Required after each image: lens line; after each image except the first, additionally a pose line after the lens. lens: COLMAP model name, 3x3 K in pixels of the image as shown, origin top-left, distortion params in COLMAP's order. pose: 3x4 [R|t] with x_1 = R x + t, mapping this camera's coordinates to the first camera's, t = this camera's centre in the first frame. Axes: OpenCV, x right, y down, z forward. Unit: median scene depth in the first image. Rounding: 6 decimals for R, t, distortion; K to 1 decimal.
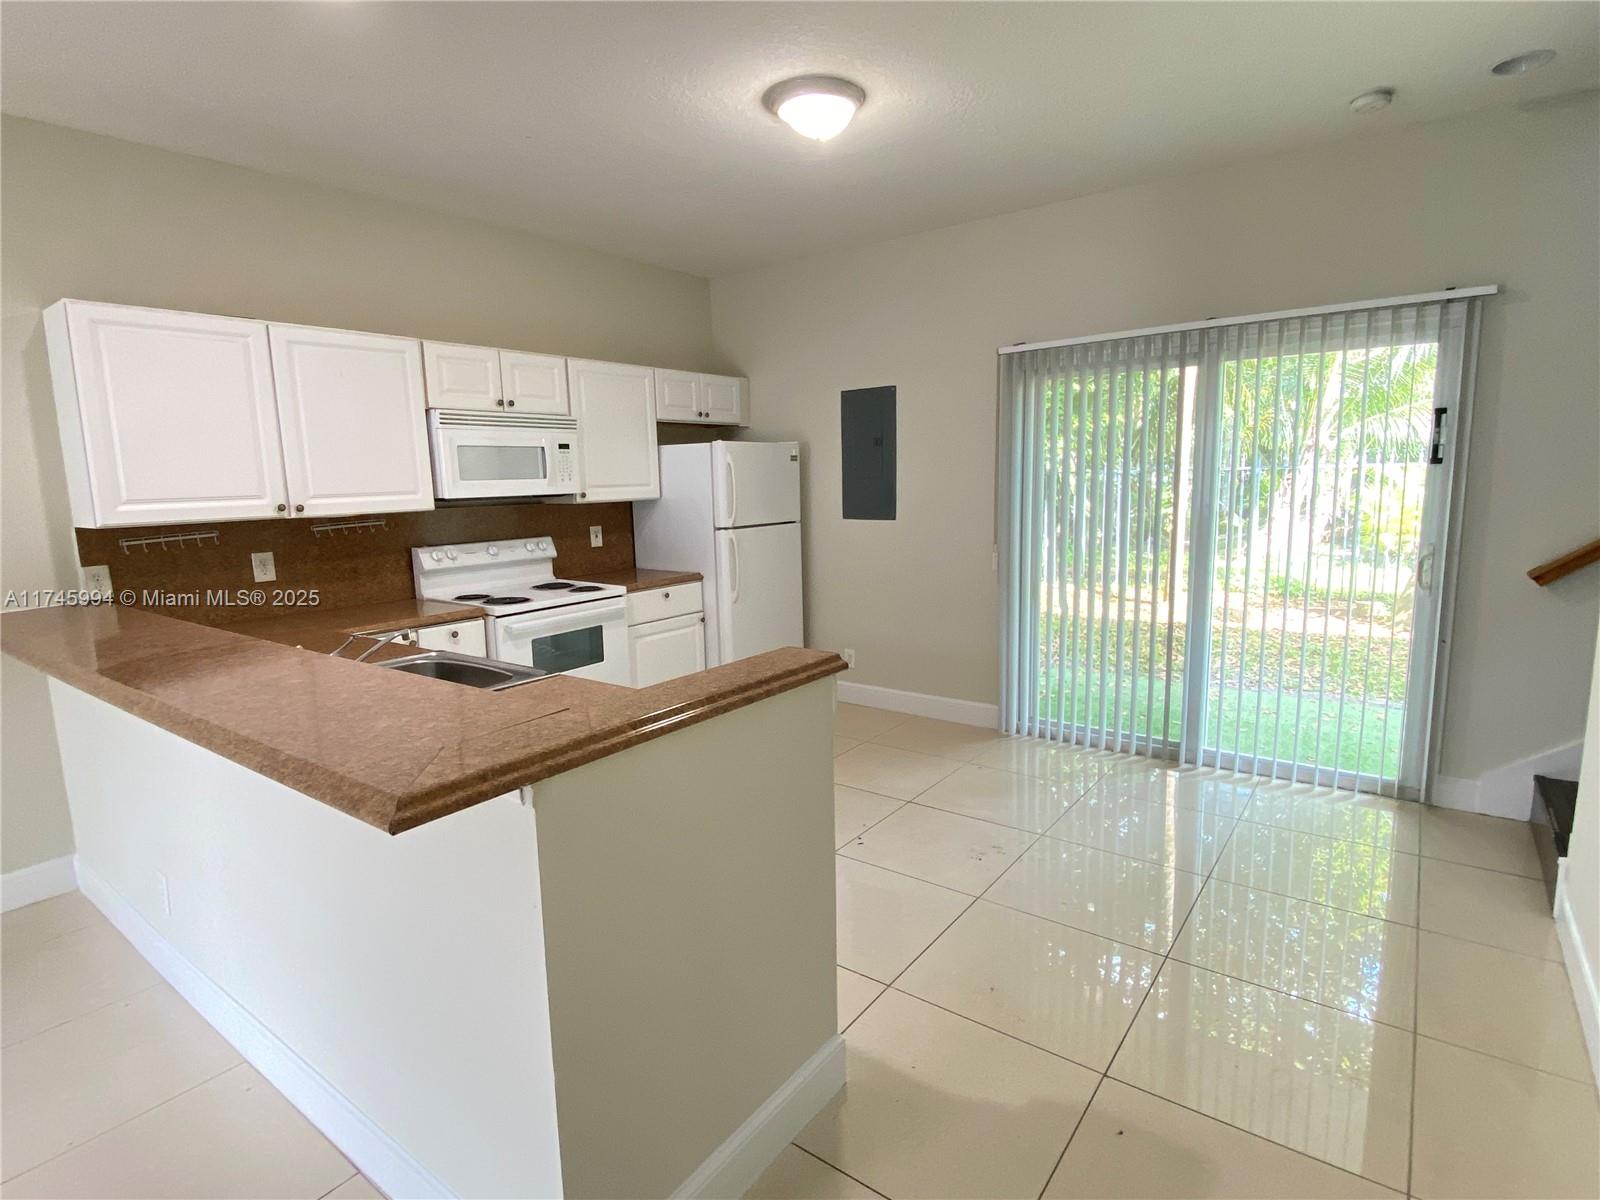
lens RADIAL K [[808.1, 0, 800.8], [0, 808.1, 603.9], [0, 0, 1]] dist [0.009059, -0.022665]
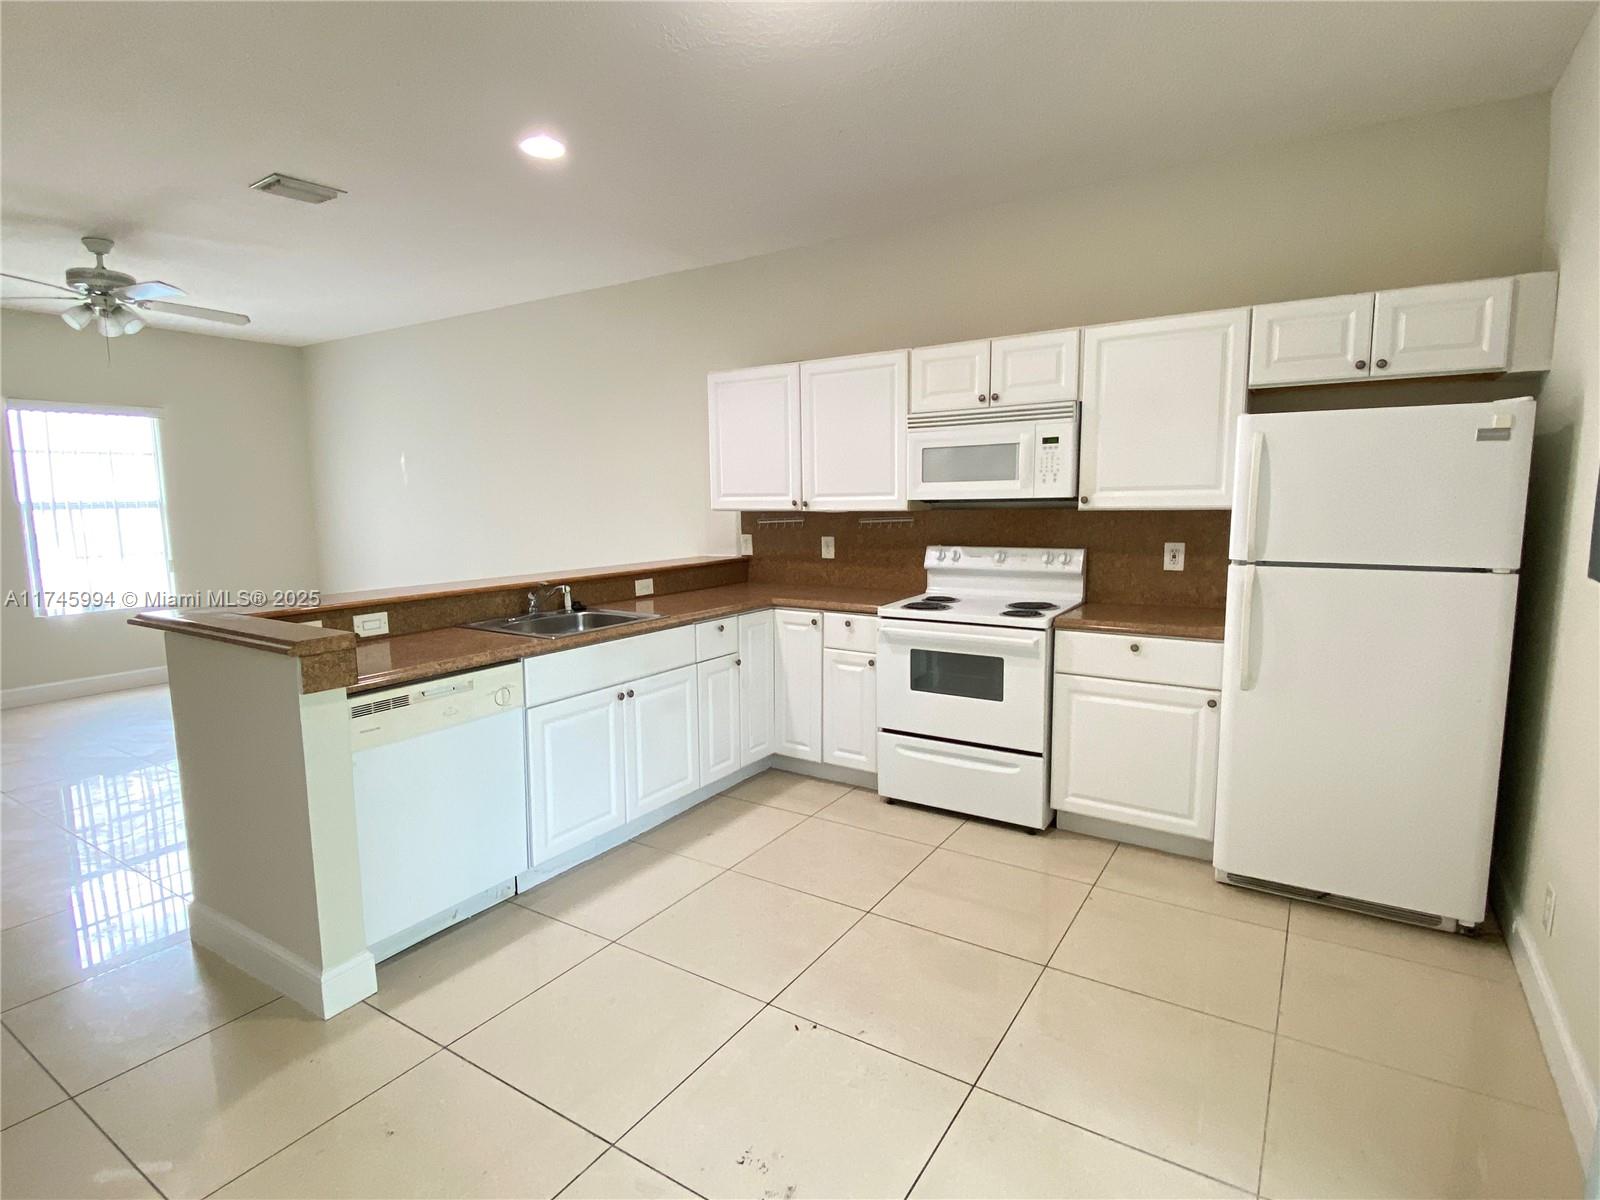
lens RADIAL K [[808.1, 0, 793.1], [0, 808.1, 604.4], [0, 0, 1]] dist [0.009059, -0.022665]
pose [[0.058495, 0.162362, -0.984996, 0.536111], [-0.137534, 0.978587, 0.153138, -0.123347], [0.988768, 0.126513, 0.079573, 0.706005]]
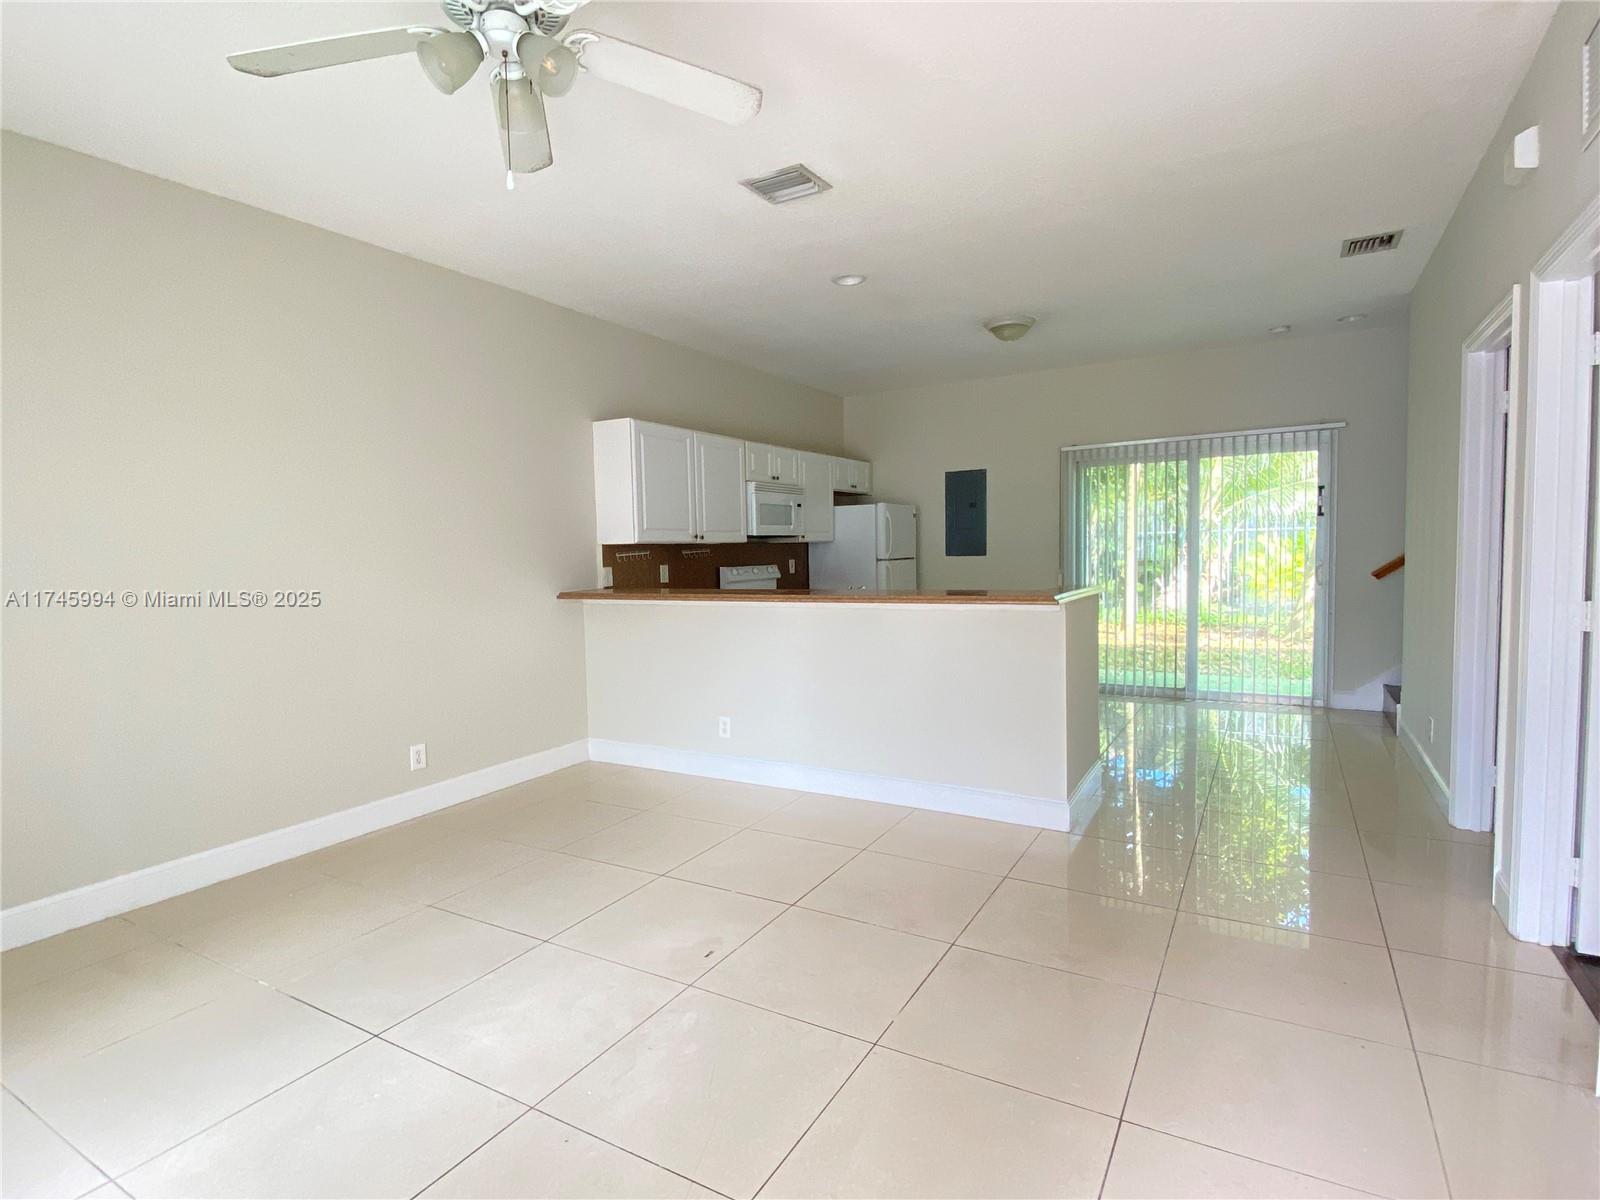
lens RADIAL K [[808.1, 0, 795.4], [0, 808.1, 603.5], [0, 0, 1]] dist [0.009059, -0.022665]
pose [[0.994039, -0.005024, 0.108905, -0.481256], [0.014792, 0.995915, -0.089071, 0.136859], [-0.108013, 0.090151, 0.990054, -0.540756]]
